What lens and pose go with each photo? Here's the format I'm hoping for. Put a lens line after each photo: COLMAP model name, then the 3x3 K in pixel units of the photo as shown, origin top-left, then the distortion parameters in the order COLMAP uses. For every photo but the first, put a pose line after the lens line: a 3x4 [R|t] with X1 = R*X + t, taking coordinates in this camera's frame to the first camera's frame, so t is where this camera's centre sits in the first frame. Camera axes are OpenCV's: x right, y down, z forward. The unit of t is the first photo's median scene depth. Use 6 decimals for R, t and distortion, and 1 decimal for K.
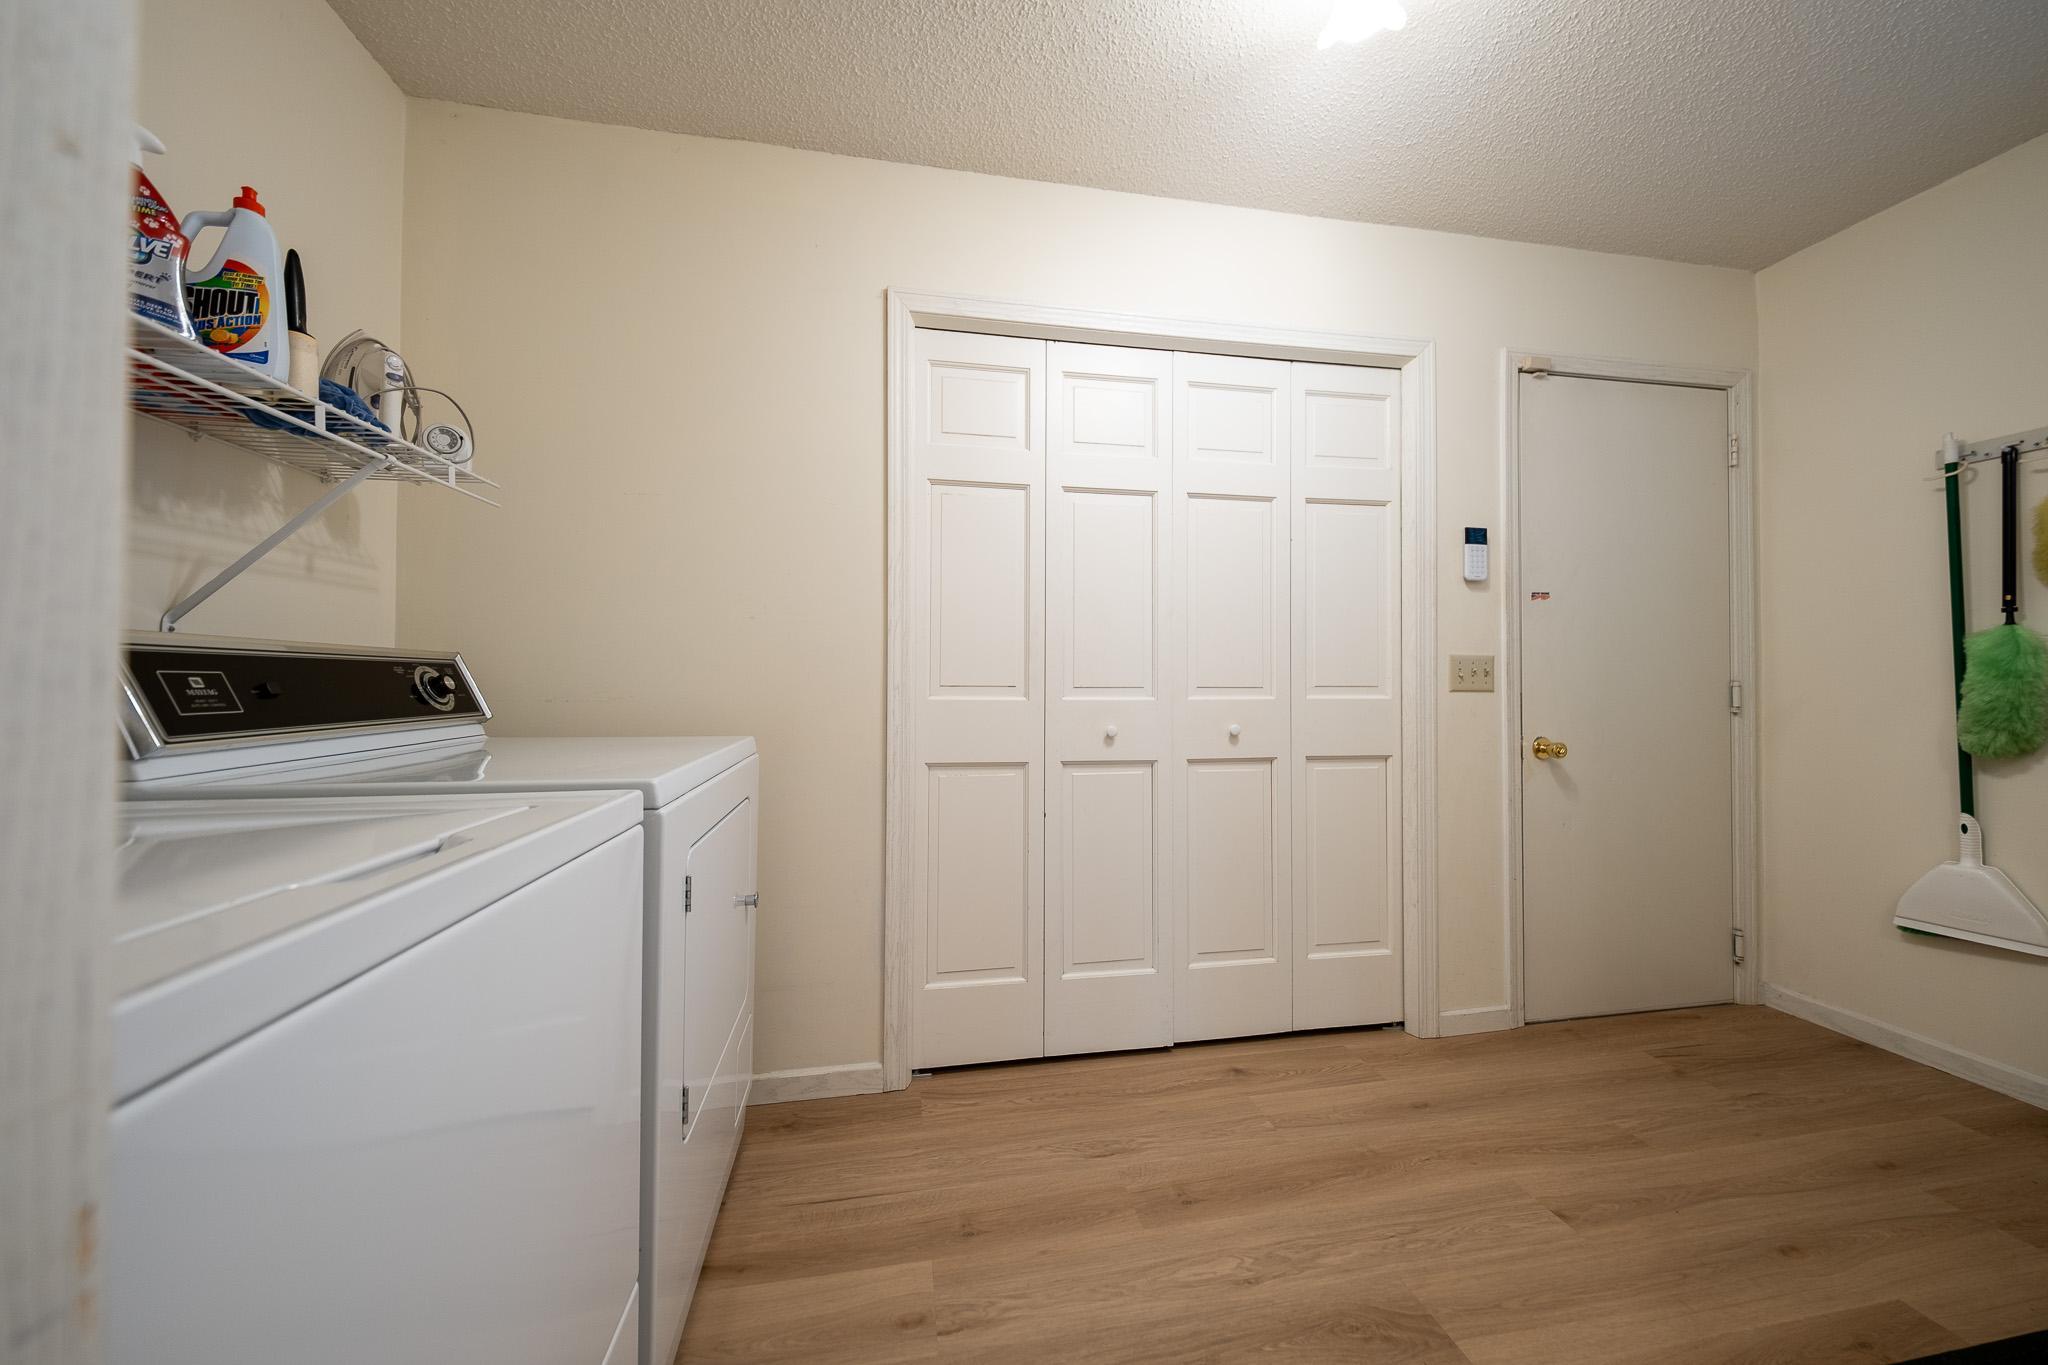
lens RADIAL K [[692.0, 0, 1016.9], [0, 692.0, 682.1], [0, 0, 1]] dist [0.000642, -0.000302]
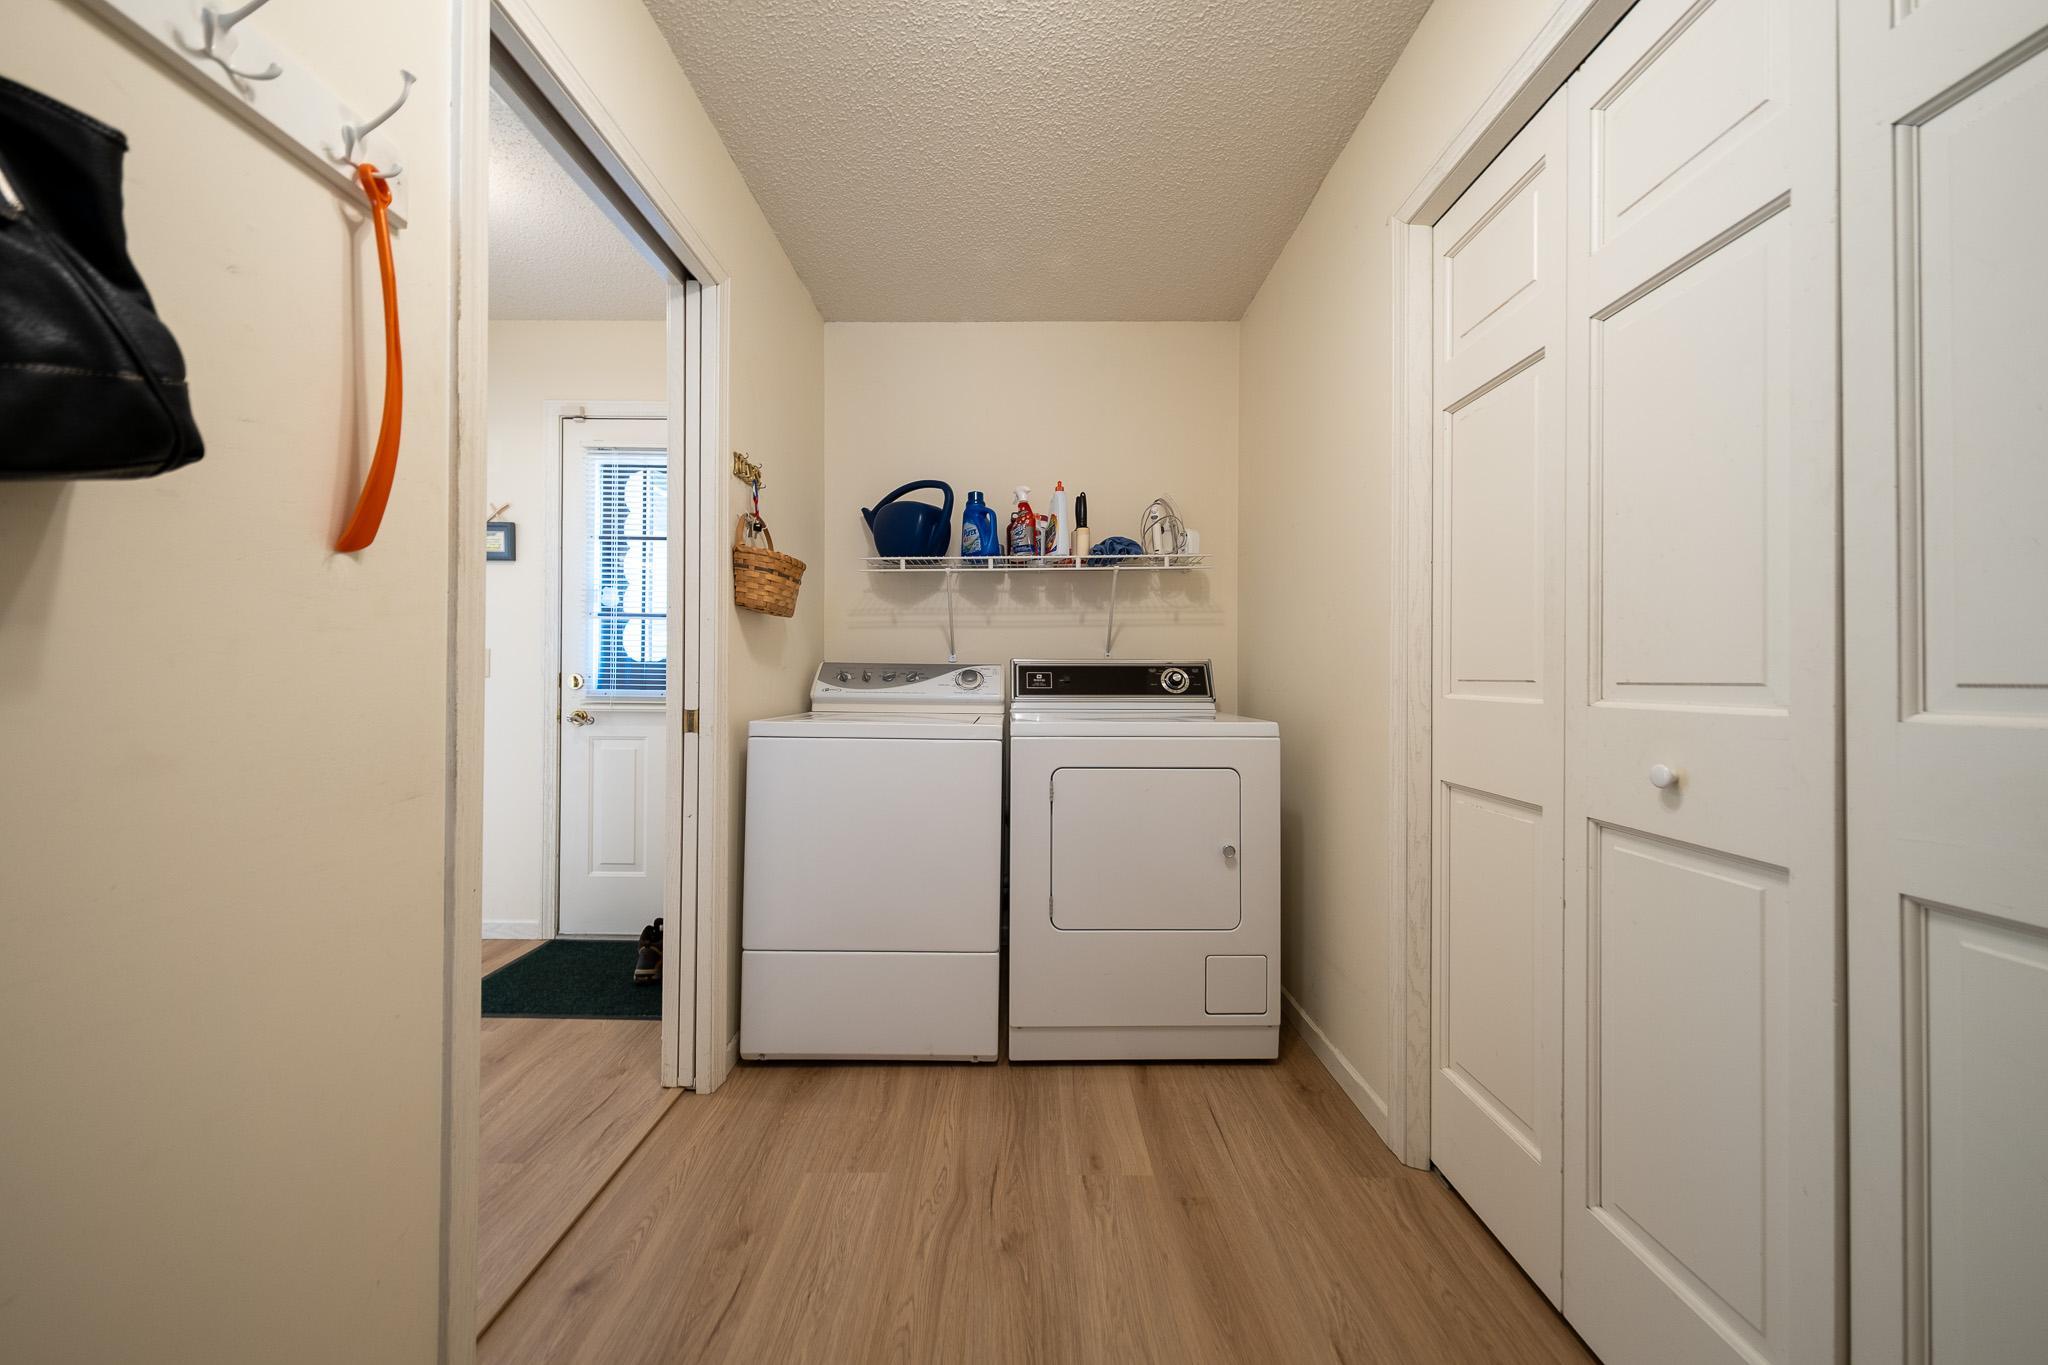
lens RADIAL K [[692.0, 0, 1025.2], [0, 692.0, 672.7], [0, 0, 1]] dist [0.000642, -0.000302]
pose [[-0.167145, -0.008715, -0.985894, 1.003733], [-0.005323, 0.999954, -0.007937, 0.004822], [0.985918, 0.003922, -0.167183, 0.926478]]
